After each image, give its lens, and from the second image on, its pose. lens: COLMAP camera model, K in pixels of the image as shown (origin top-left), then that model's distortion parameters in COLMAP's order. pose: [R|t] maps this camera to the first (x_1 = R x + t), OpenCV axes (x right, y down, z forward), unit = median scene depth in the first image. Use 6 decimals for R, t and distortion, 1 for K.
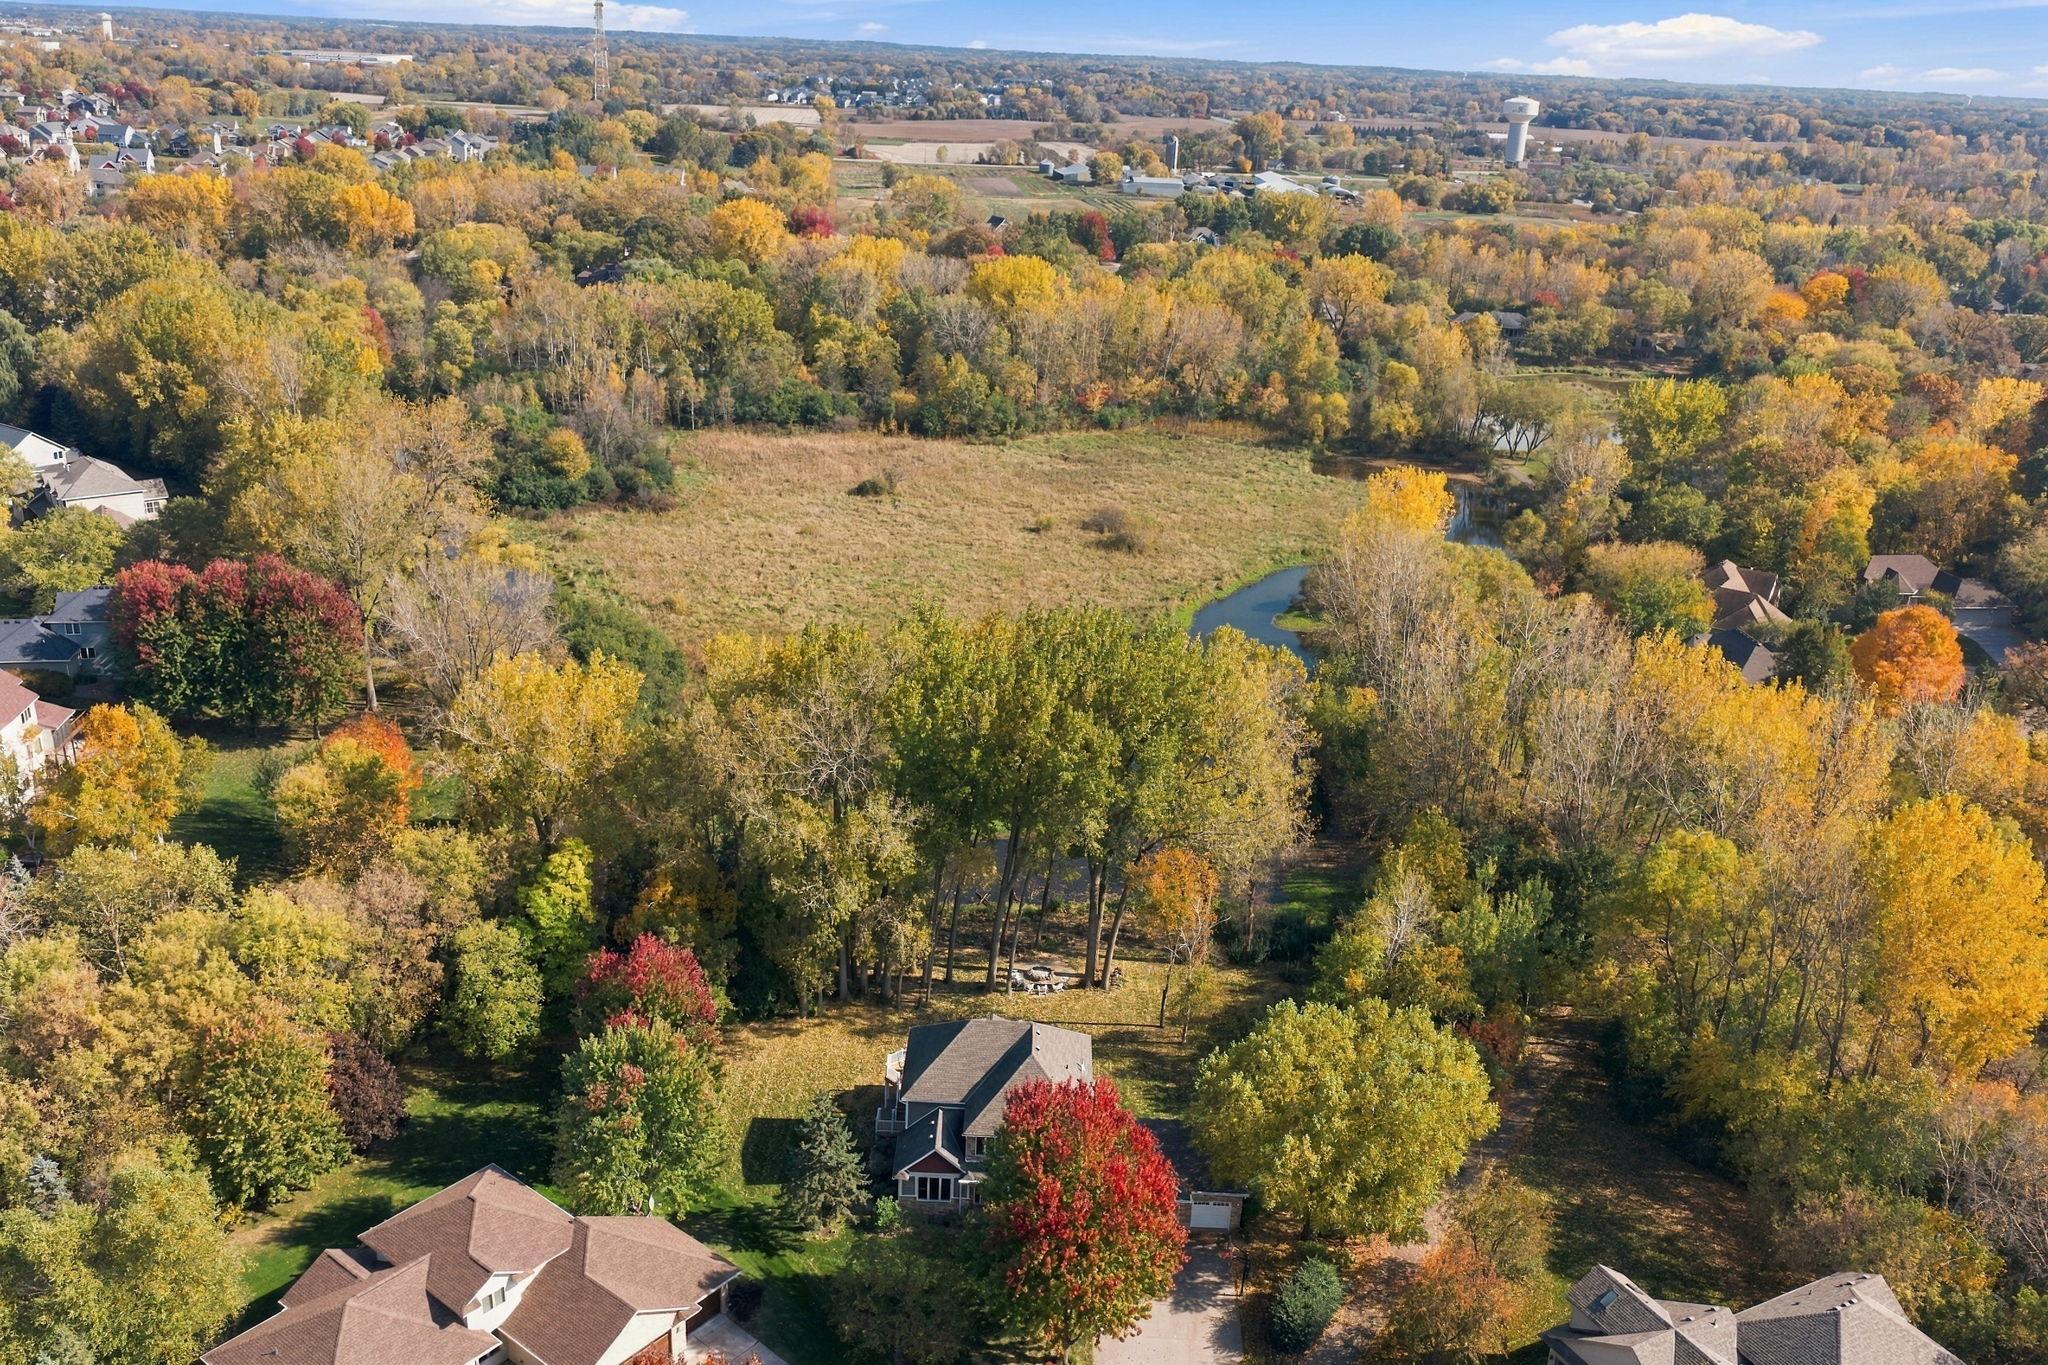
lens RADIAL K [[1688.8, 0, 1031.3], [0, 1688.8, 716.8], [0, 0, 1]] dist [0.012241, -0.016058]
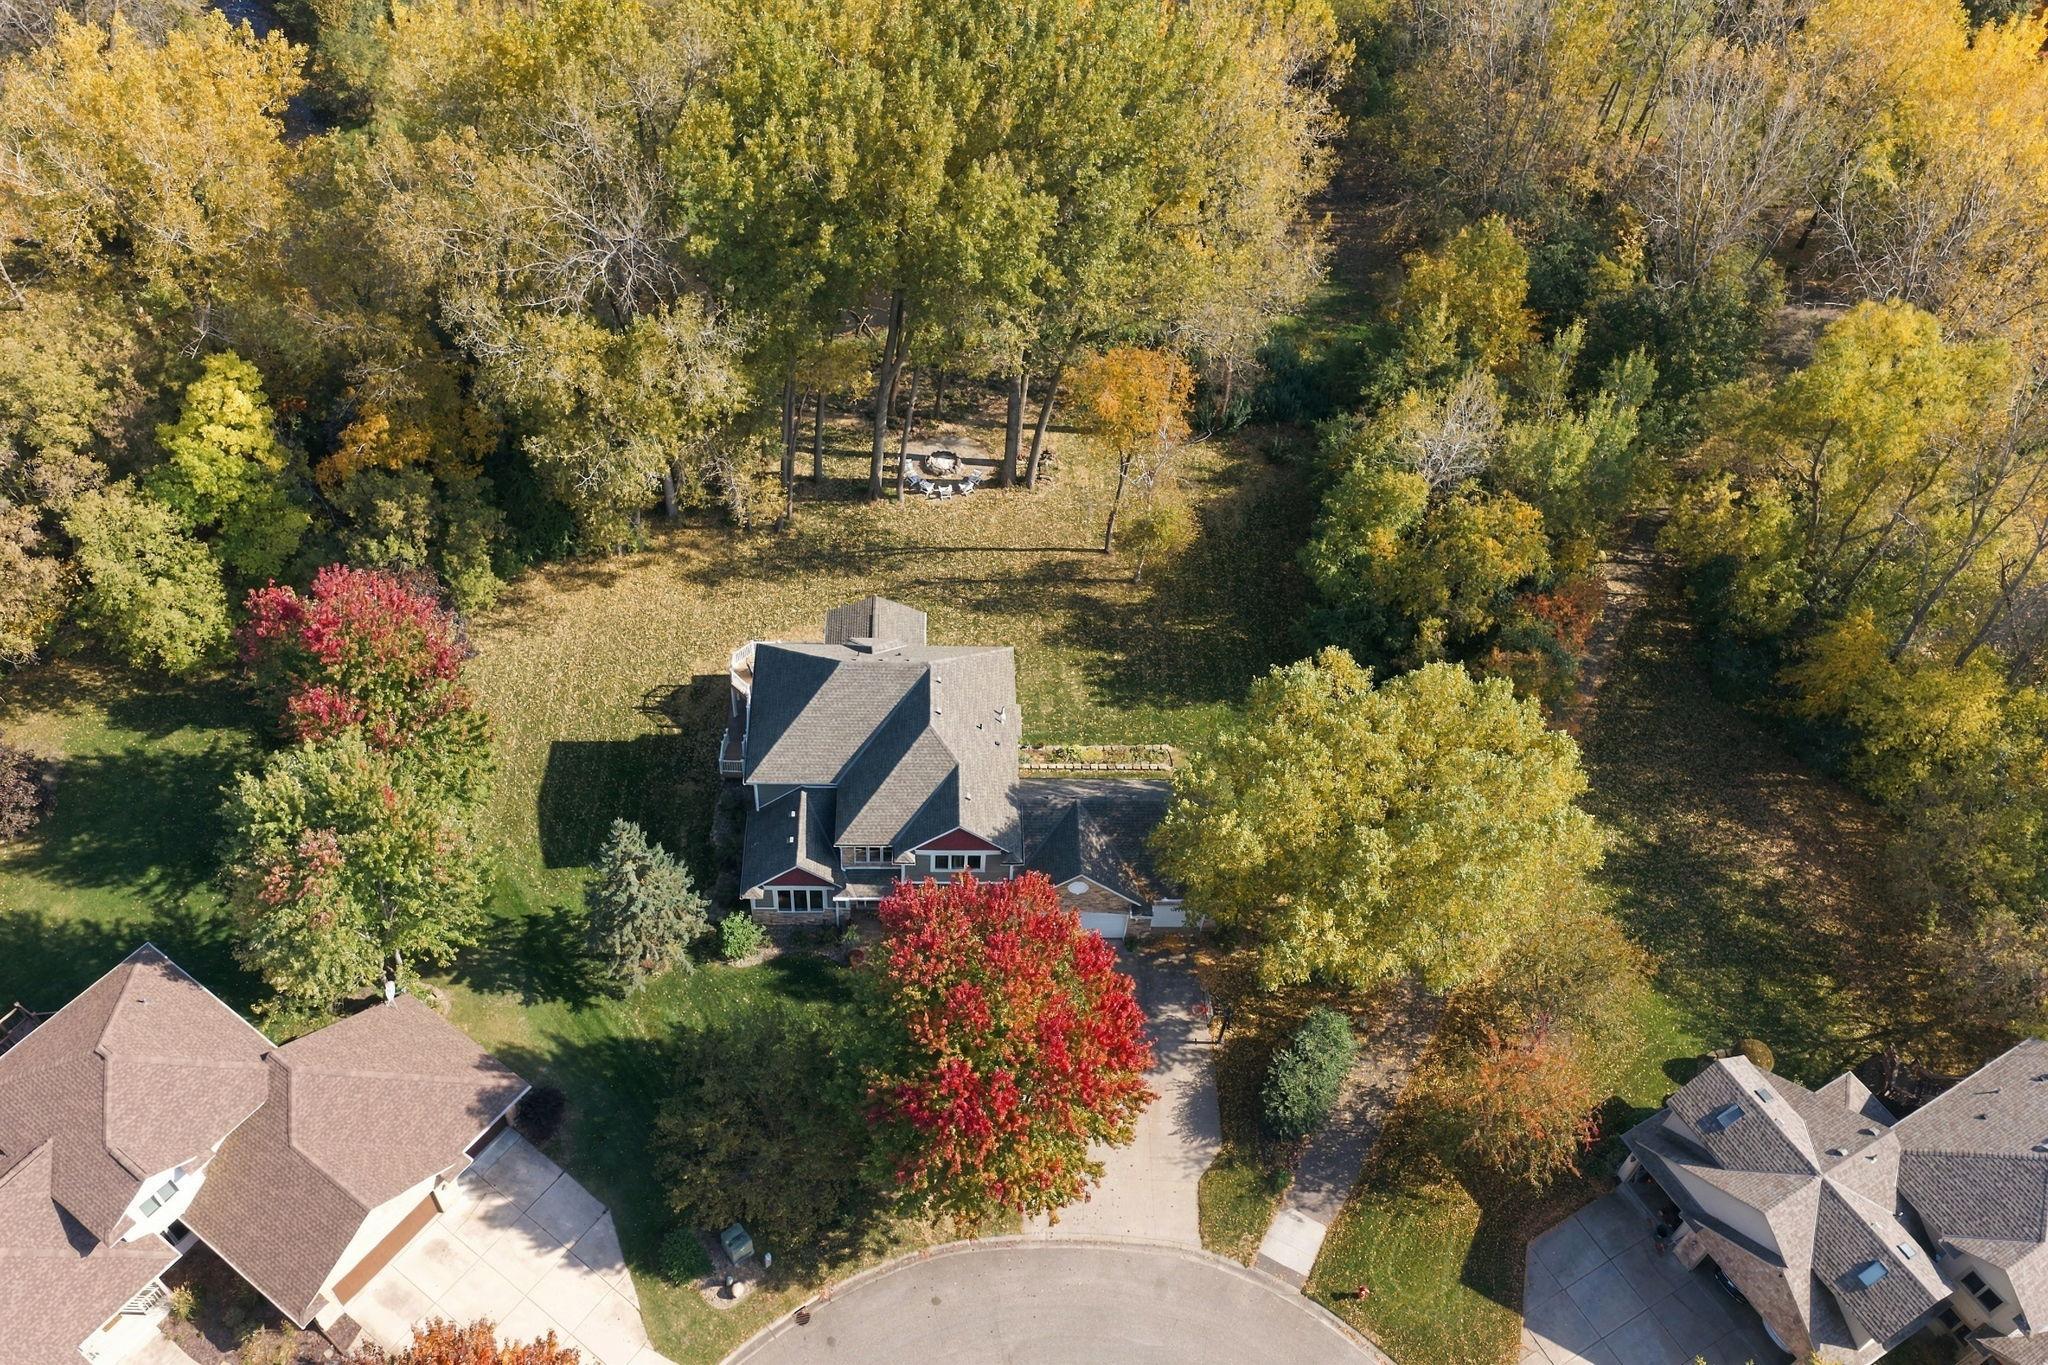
lens RADIAL K [[1688.8, 0, 1031.3], [0, 1688.8, 716.8], [0, 0, 1]] dist [0.012241, -0.016058]
pose [[0.998721, -0.027778, 0.042241, 0.011446], [0.004427, 0.880368, 0.474271, -0.115462], [-0.050361, -0.473477, 0.879365, 0.342976]]
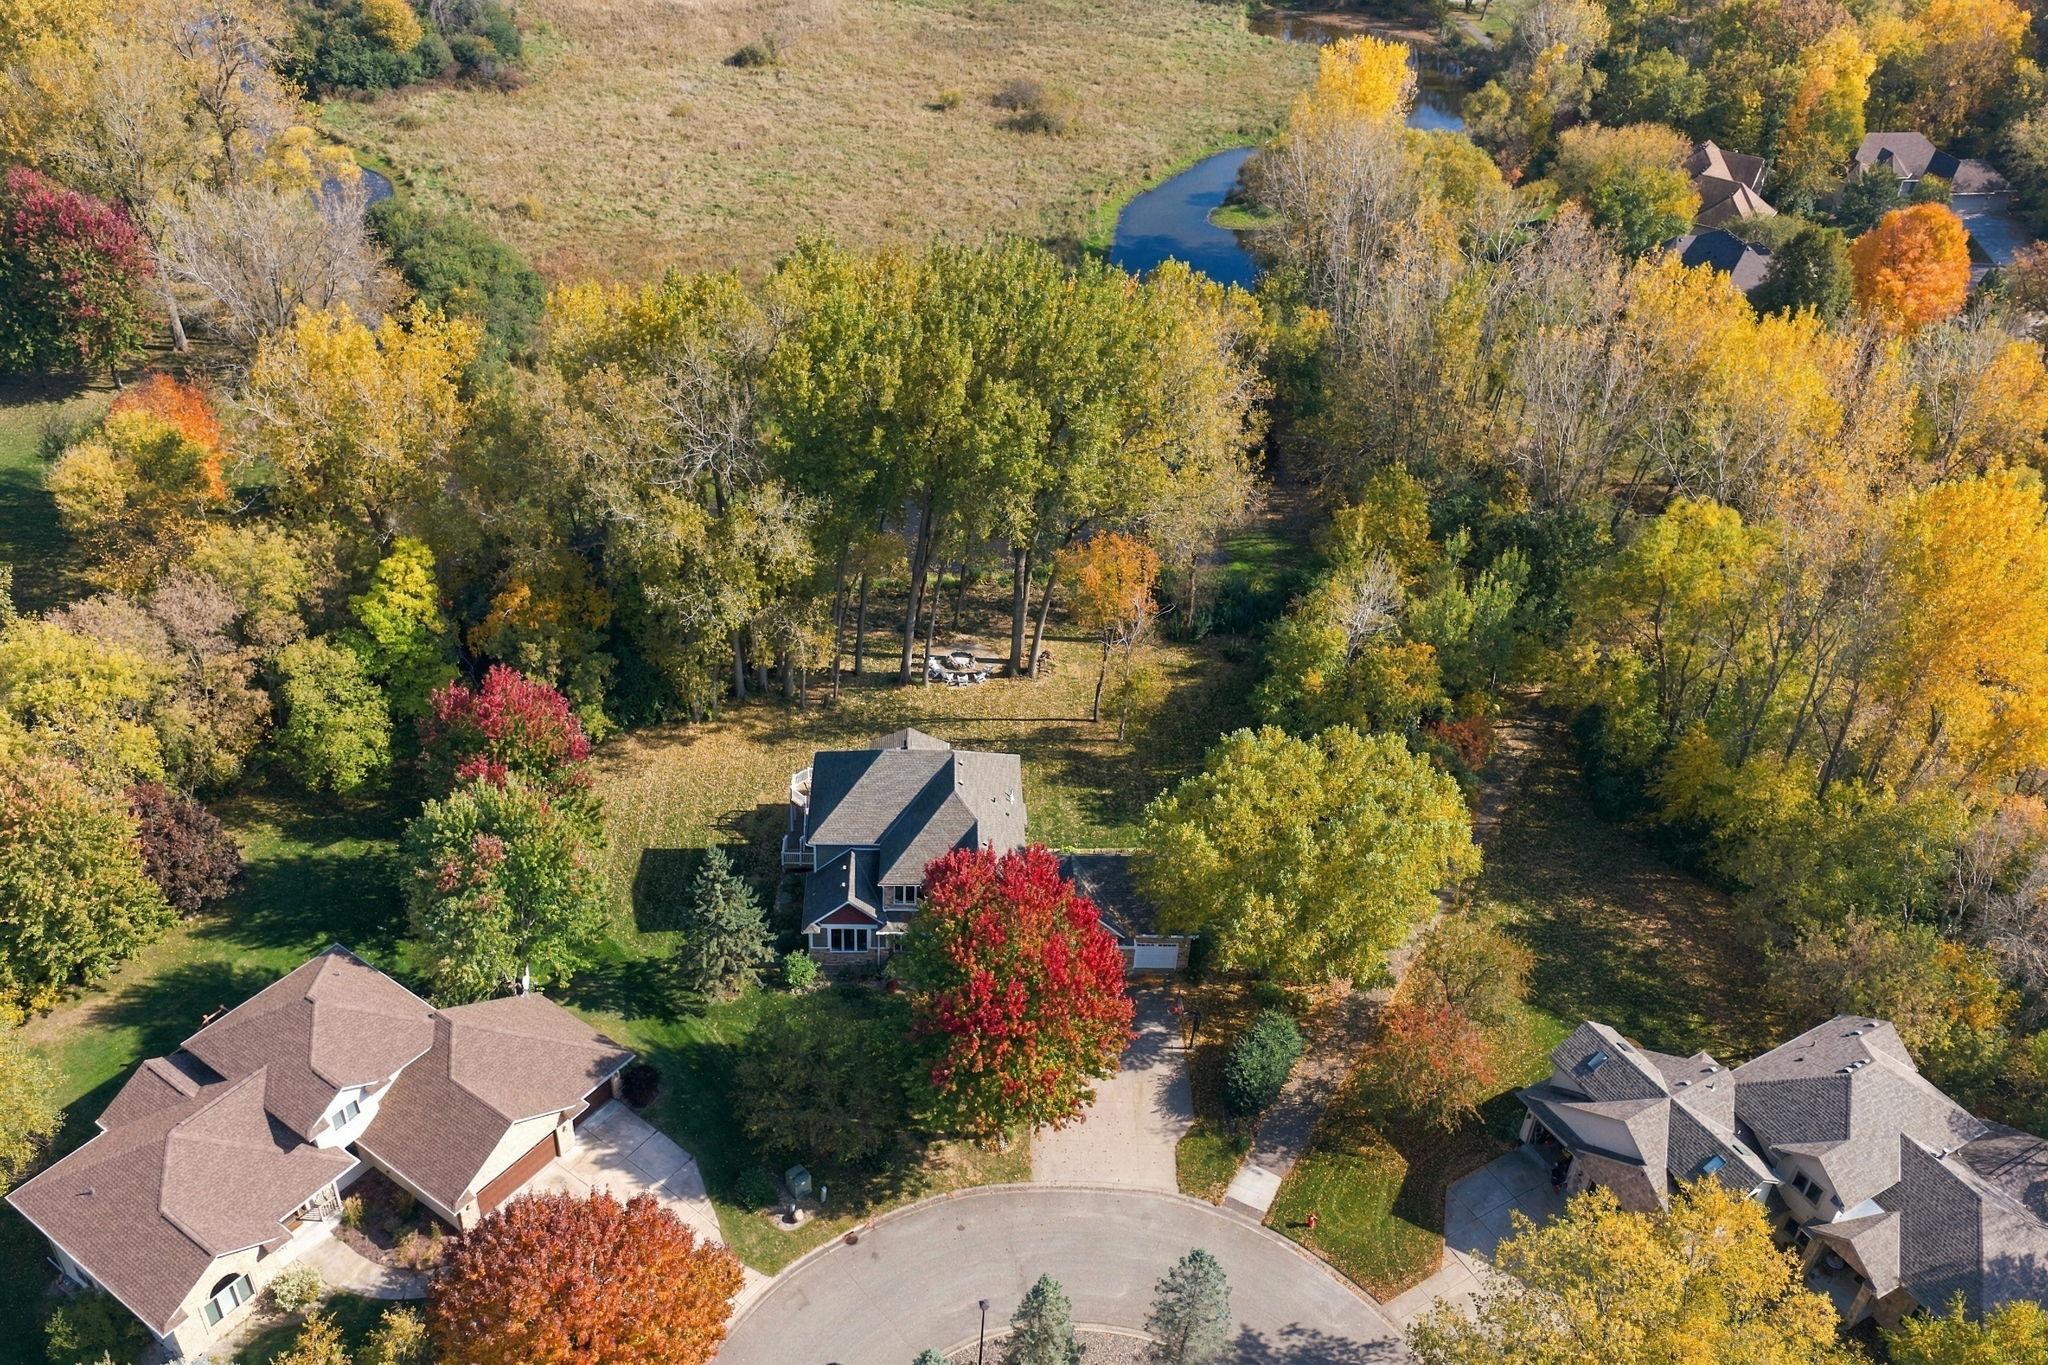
lens RADIAL K [[1688.8, 0, 1031.3], [0, 1688.8, 716.8], [0, 0, 1]] dist [0.012241, -0.016058]
pose [[0.998523, -0.027260, 0.047003, 0.000197], [0.014717, 0.968394, 0.248992, -0.049077], [-0.052305, -0.247933, 0.967364, 0.137743]]
